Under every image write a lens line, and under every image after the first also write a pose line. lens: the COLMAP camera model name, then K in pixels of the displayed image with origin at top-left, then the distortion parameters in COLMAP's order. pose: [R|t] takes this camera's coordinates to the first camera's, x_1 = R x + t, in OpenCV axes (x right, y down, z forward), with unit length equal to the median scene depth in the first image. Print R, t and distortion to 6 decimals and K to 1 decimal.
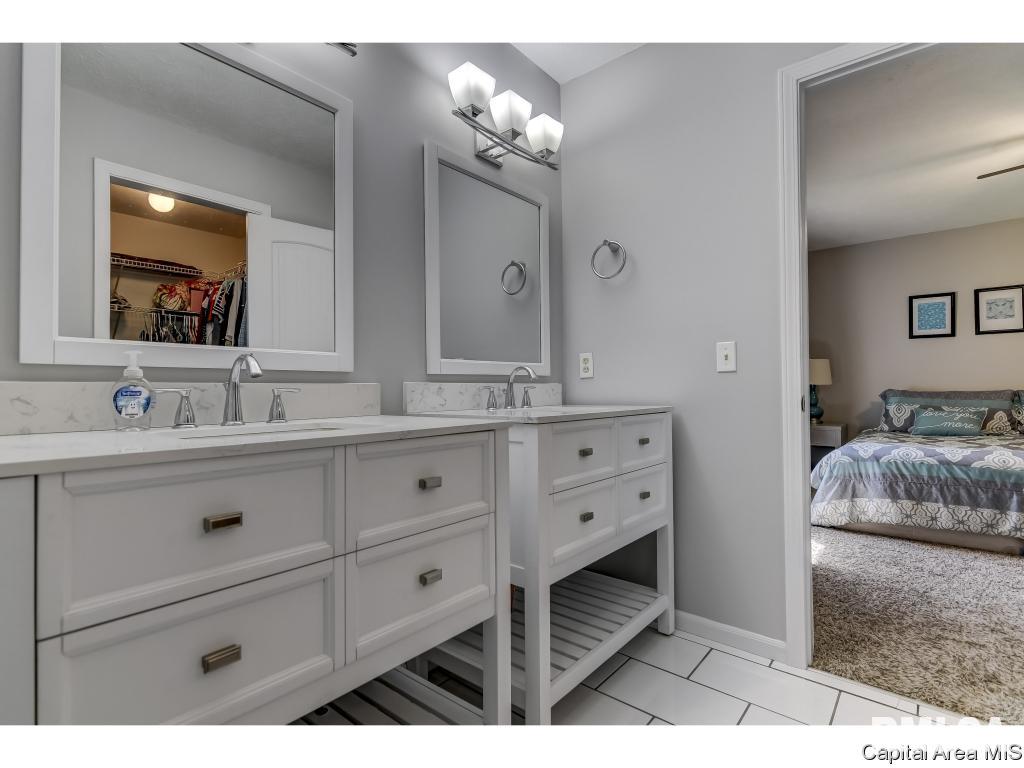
lens RADIAL K [[491.3, 0, 508.7], [0, 491.3, 381.6], [0, 0, 1]] dist [0.000861, -0.000750]
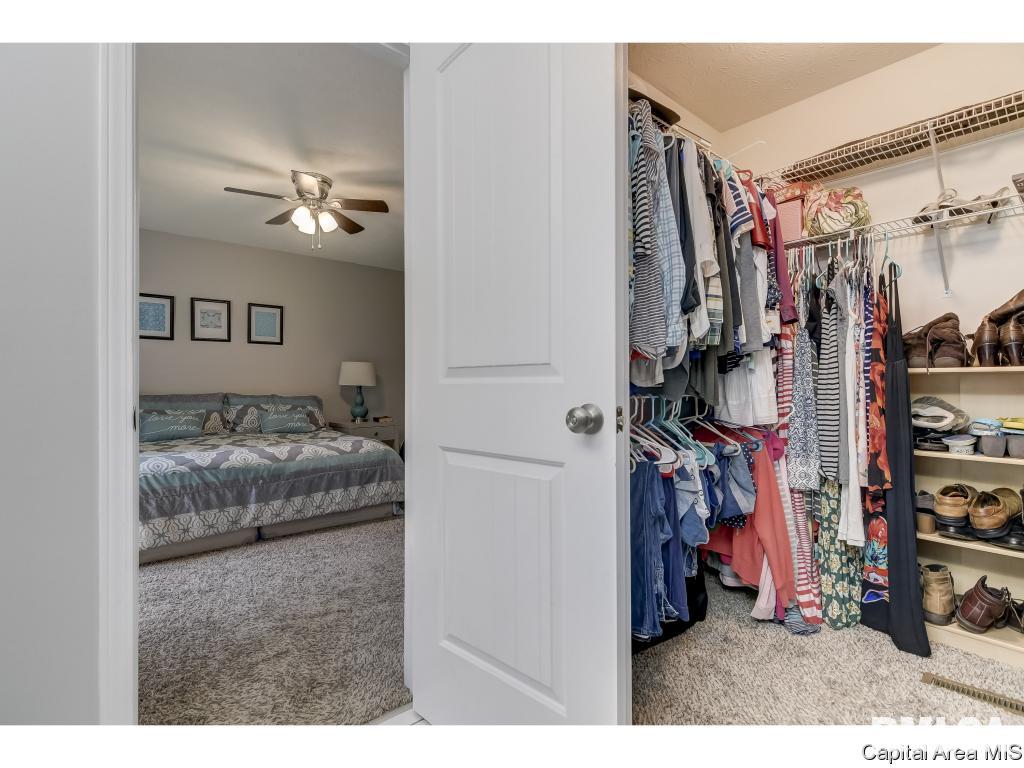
lens RADIAL K [[491.3, 0, 508.7], [0, 491.3, 381.6], [0, 0, 1]] dist [0.000861, -0.000750]
pose [[0.157615, 0.014153, 0.987399, 0.029908], [-0.007455, 0.999886, -0.013142, 0.002081], [-0.987472, -0.005290, 0.157703, 0.242036]]
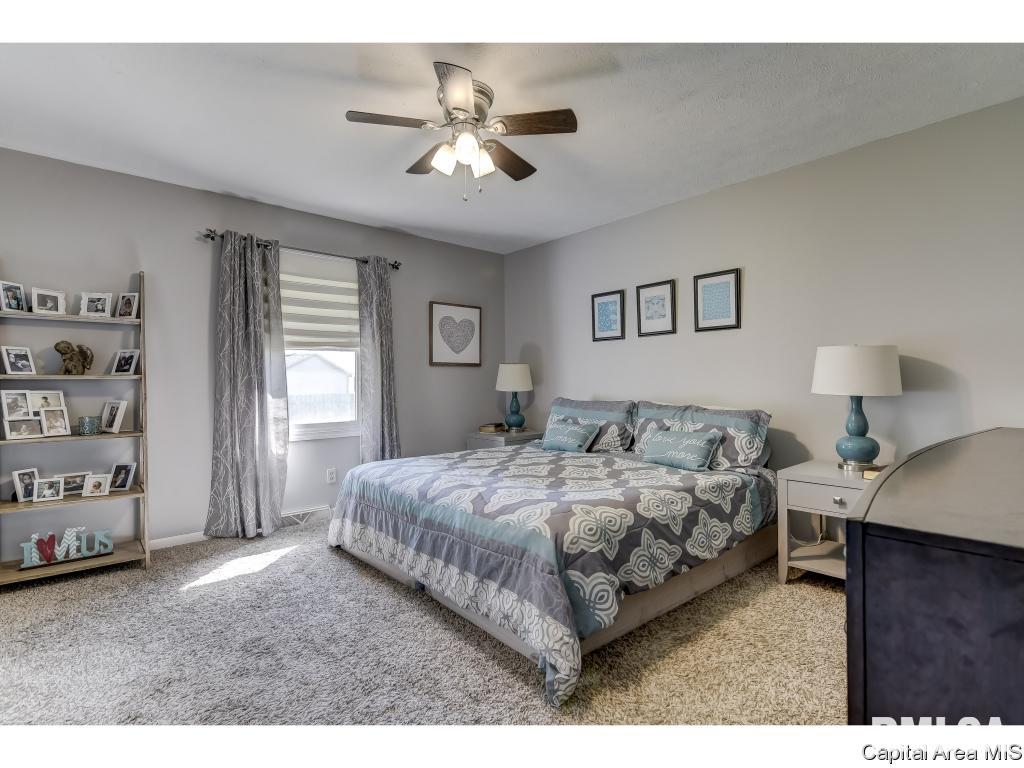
lens RADIAL K [[497.6, 0, 506.3], [0, 497.6, 383.4], [0, 0, 1]] dist [0.002090, -0.000280]
pose [[0.989872, 0.000620, -0.141963, 1.240593], [0.001614, 0.999877, 0.015621, -0.038396], [0.141955, -0.015692, 0.989749, 0.111728]]
